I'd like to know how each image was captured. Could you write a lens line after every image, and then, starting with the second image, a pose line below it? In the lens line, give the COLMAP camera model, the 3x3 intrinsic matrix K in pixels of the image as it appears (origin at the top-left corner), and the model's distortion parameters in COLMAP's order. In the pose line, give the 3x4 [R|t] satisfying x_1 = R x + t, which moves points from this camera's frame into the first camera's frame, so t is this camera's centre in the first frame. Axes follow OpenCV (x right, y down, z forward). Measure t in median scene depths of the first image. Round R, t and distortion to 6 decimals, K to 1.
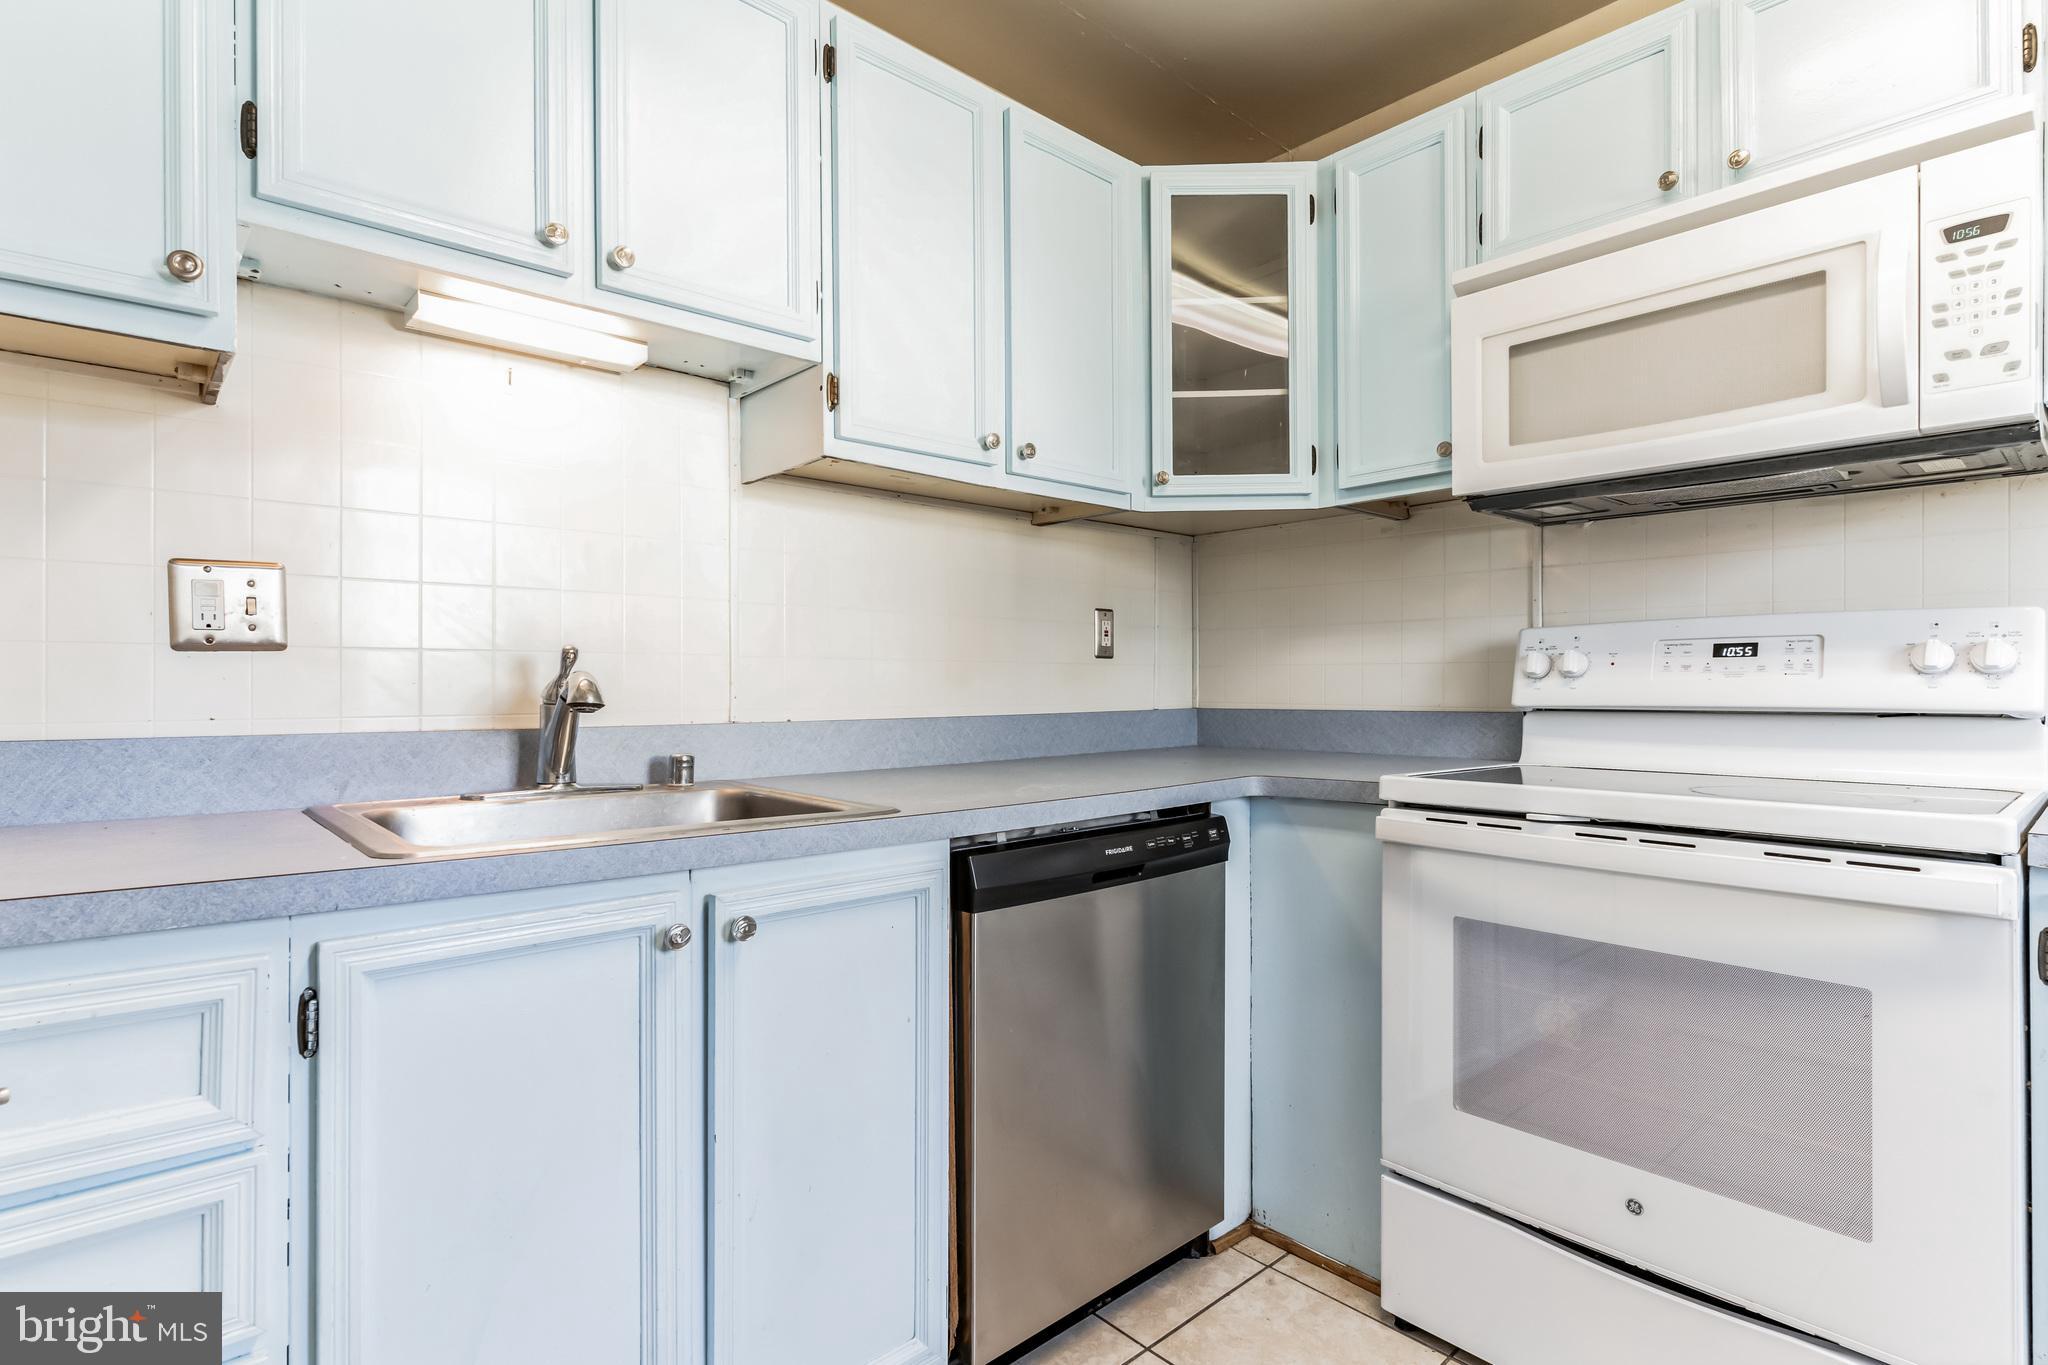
lens RADIAL K [[959.8, 0, 1030.5], [0, 959.8, 680.9], [0, 0, 1]] dist [-0.000115, -0.001227]
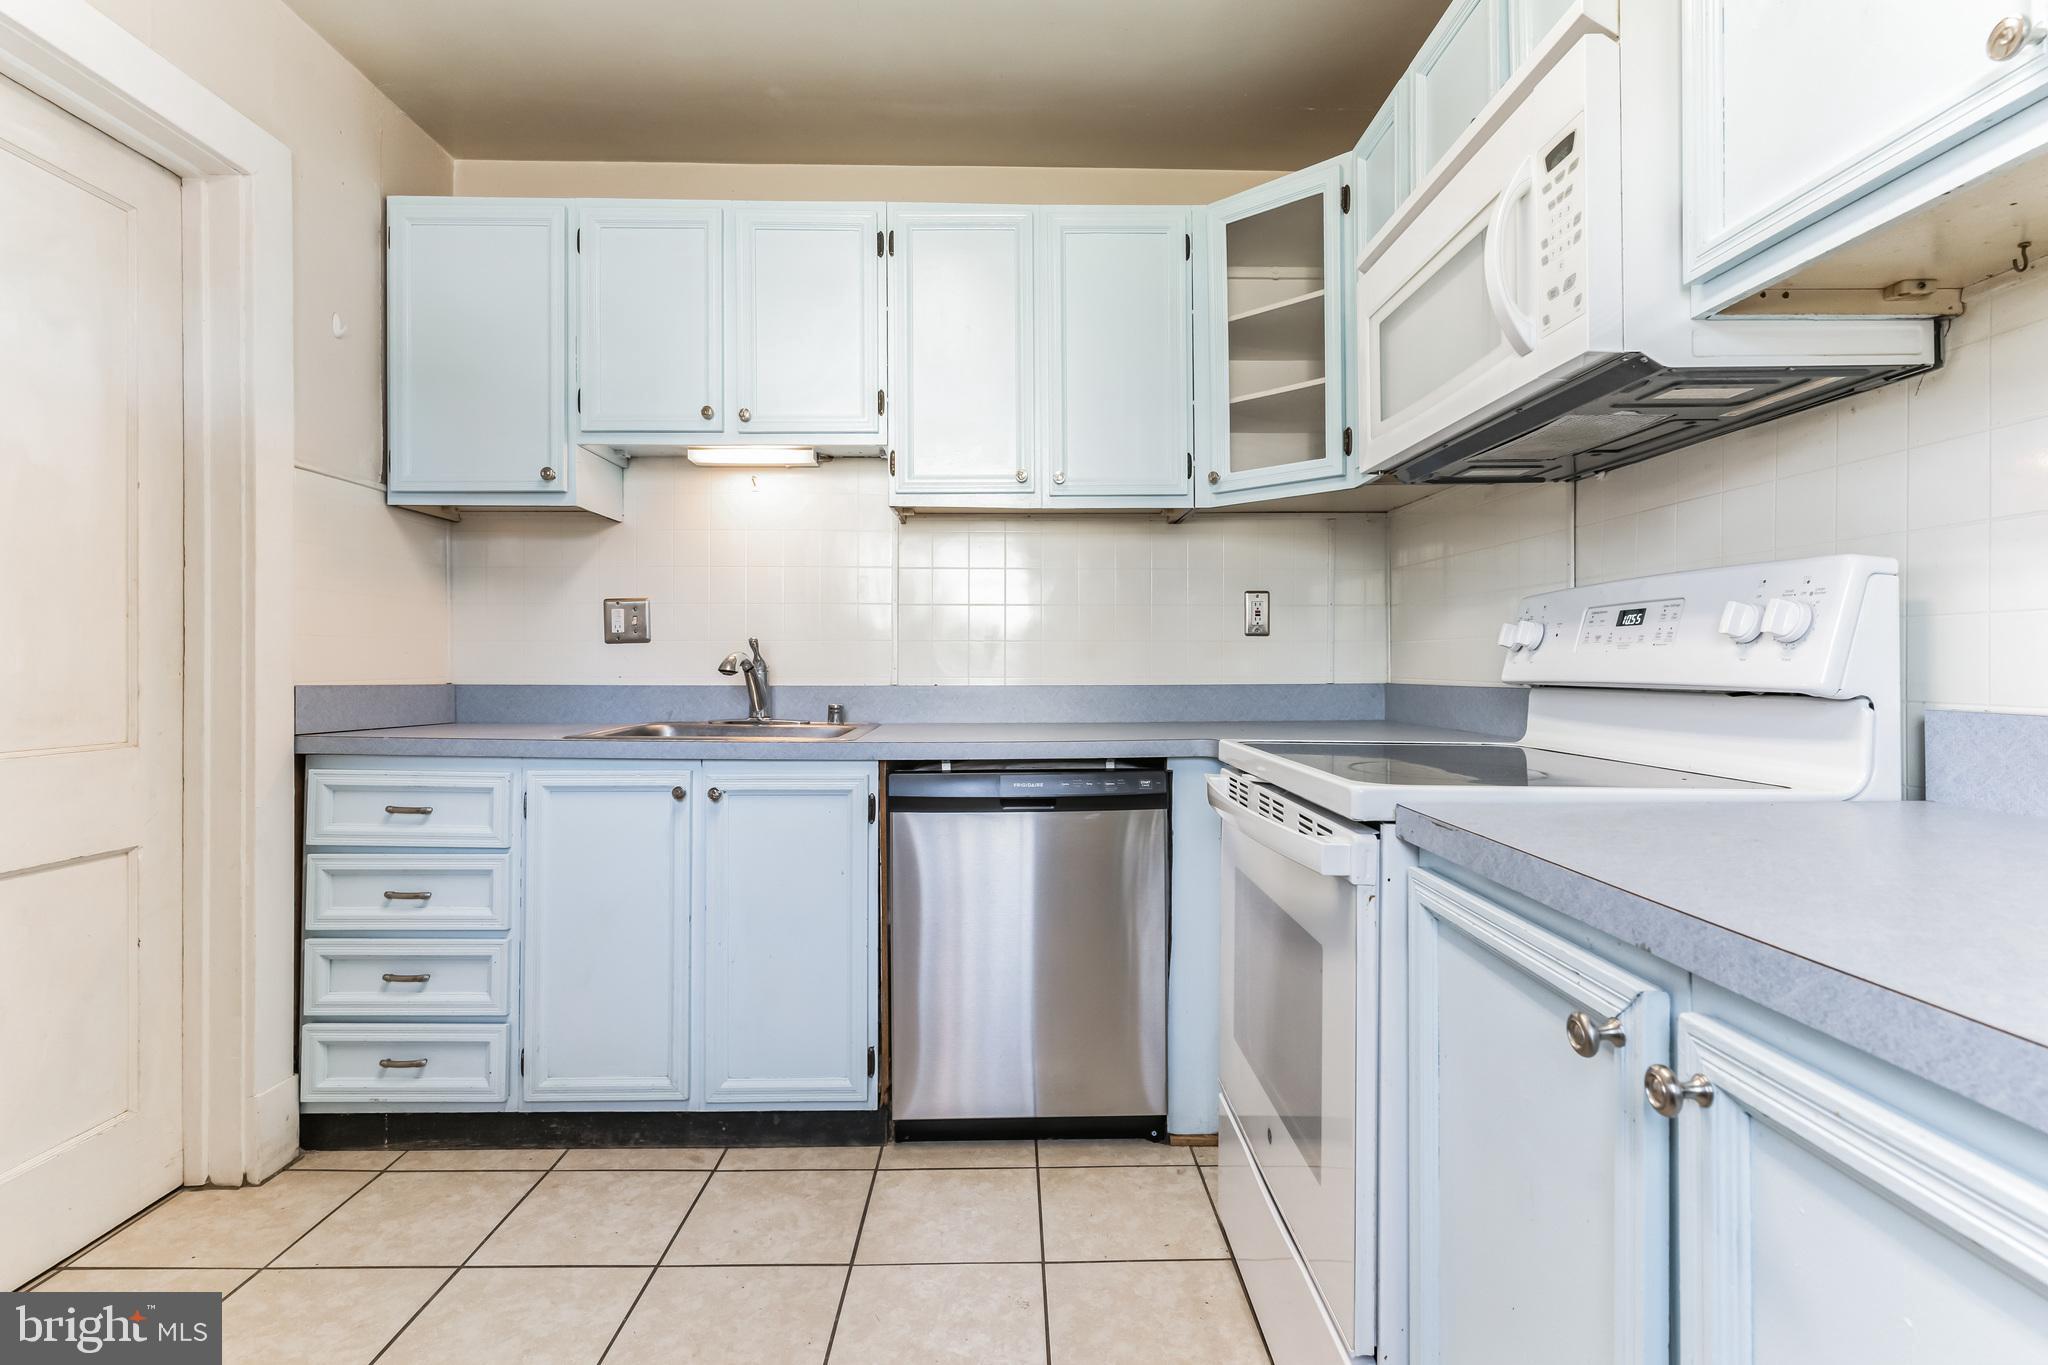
lens RADIAL K [[959.8, 0, 1043.6], [0, 959.8, 656.9], [0, 0, 1]] dist [-0.000115, -0.001227]
pose [[0.775700, -0.004236, -0.631088, 0.858448], [0.002964, 0.999991, -0.003069, 0.004499], [0.631095, 0.000510, 0.775705, -0.008494]]
